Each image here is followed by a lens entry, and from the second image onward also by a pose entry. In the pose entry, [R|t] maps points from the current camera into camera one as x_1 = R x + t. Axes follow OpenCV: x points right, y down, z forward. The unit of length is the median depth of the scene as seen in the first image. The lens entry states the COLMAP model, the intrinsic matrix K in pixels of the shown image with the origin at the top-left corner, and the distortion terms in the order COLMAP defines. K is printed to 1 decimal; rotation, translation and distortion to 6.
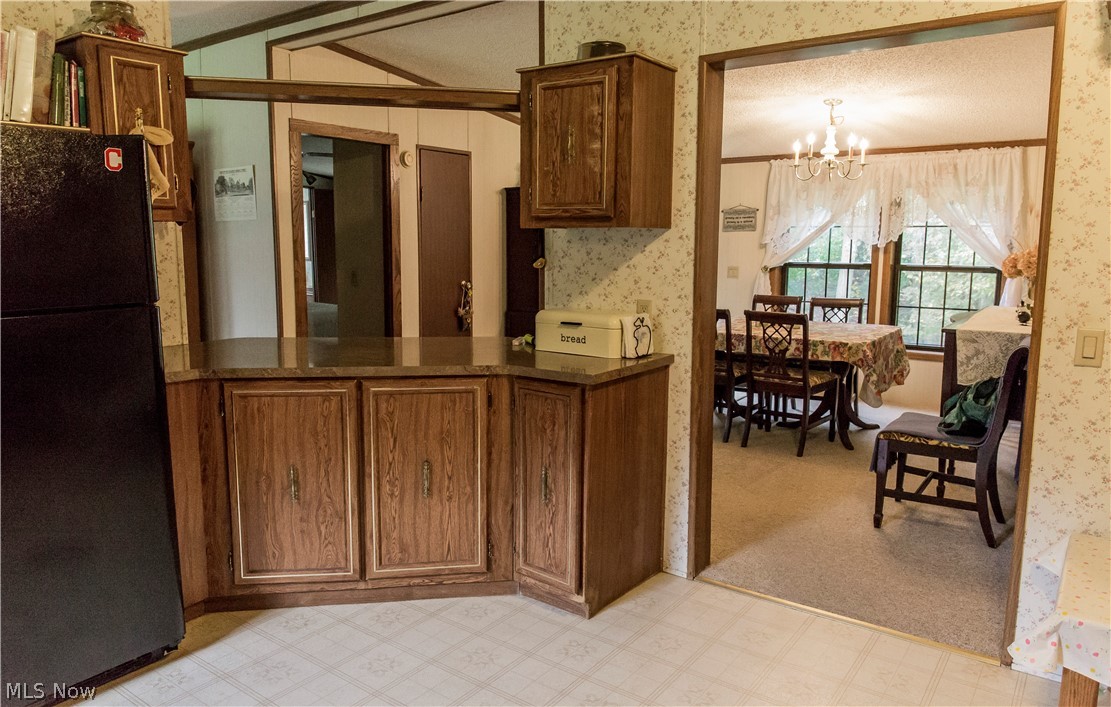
lens RADIAL K [[802.0, 0, 563.6], [0, 802.0, 351.5], [0, 0, 1]] dist [0.019979, -0.007106]
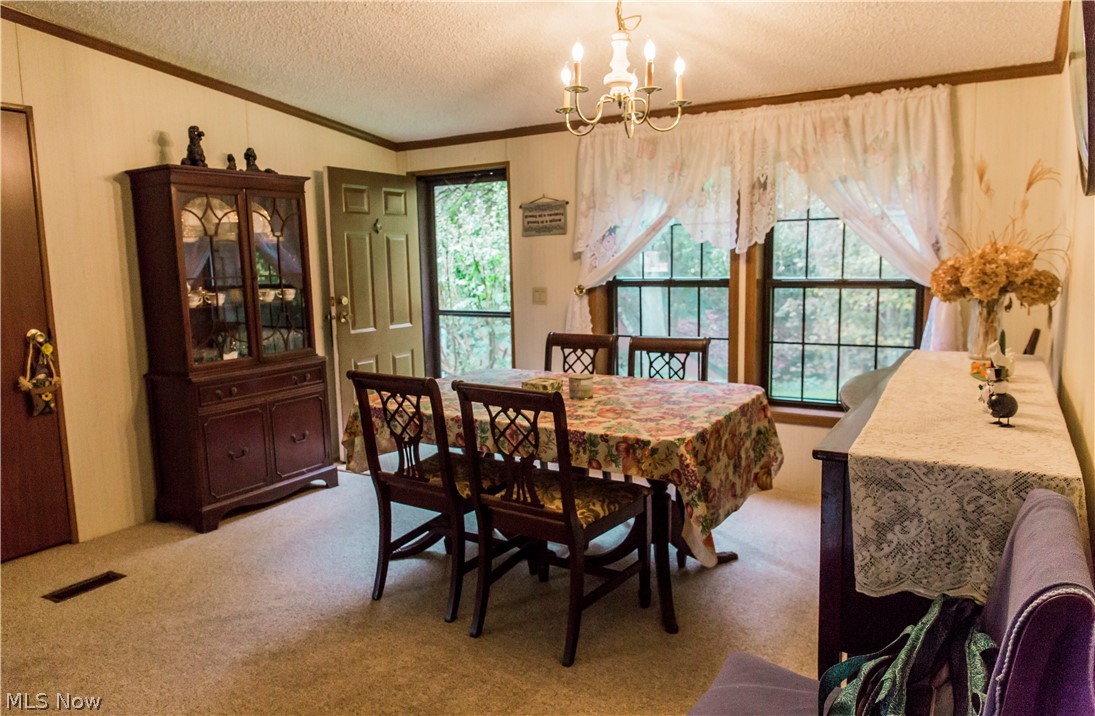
lens RADIAL K [[790.5, 0, 539.8], [0, 790.5, 360.6], [0, 0, 1]] dist [0.019979, -0.007106]
pose [[0.997323, -0.035735, 0.063796, 0.197325], [0.036103, 0.999337, -0.004631, -0.048118], [-0.063588, 0.006921, 0.997952, 0.390690]]
